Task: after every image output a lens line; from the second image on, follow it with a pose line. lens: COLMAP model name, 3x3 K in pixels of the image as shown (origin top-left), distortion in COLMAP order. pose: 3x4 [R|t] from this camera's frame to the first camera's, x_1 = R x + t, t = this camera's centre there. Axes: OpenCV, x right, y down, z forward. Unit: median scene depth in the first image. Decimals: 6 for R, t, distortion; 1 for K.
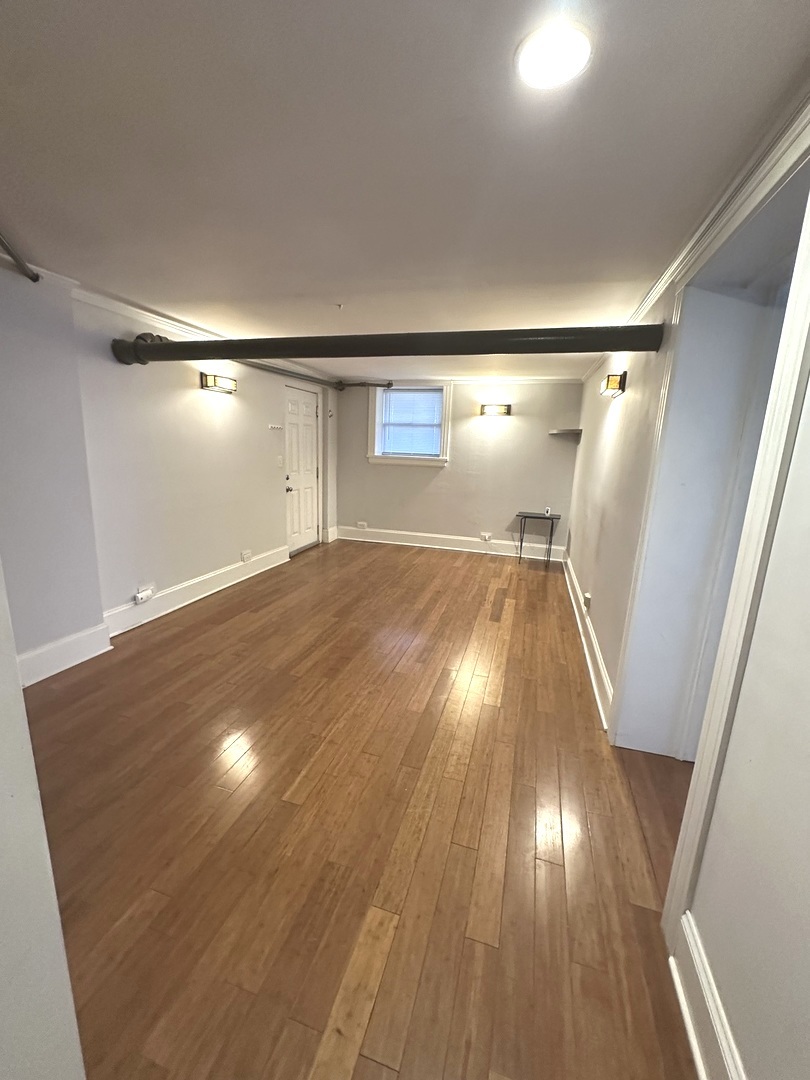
lens RADIAL K [[430.9, 0, 405.0], [0, 430.9, 540.0], [0, 0, 1]] dist [-0.003646, 0.000441]
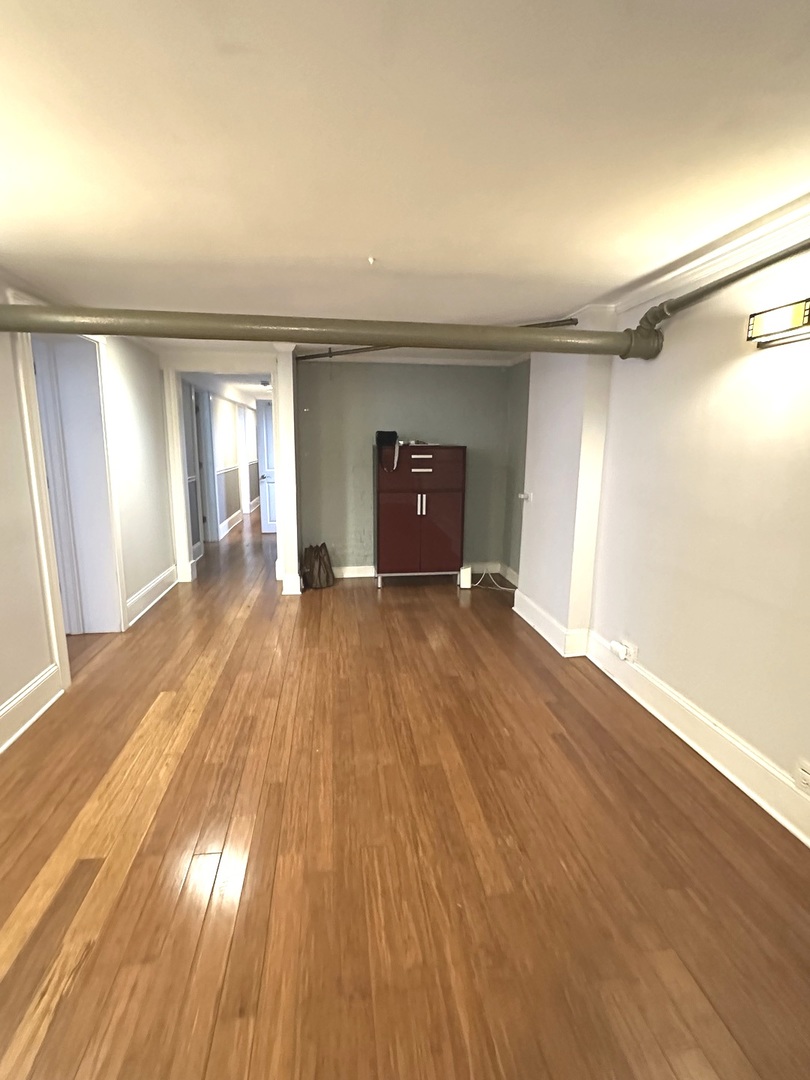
lens RADIAL K [[546.8, 0, 405.0], [0, 546.8, 540.0], [0, 0, 1]] dist [-0.002012, -0.000792]
pose [[-0.914209, 0.023384, -0.404569, 0.147028], [-0.130482, 0.928182, 0.348501, -0.338168], [0.383663, 0.371391, -0.845501, 1.546453]]
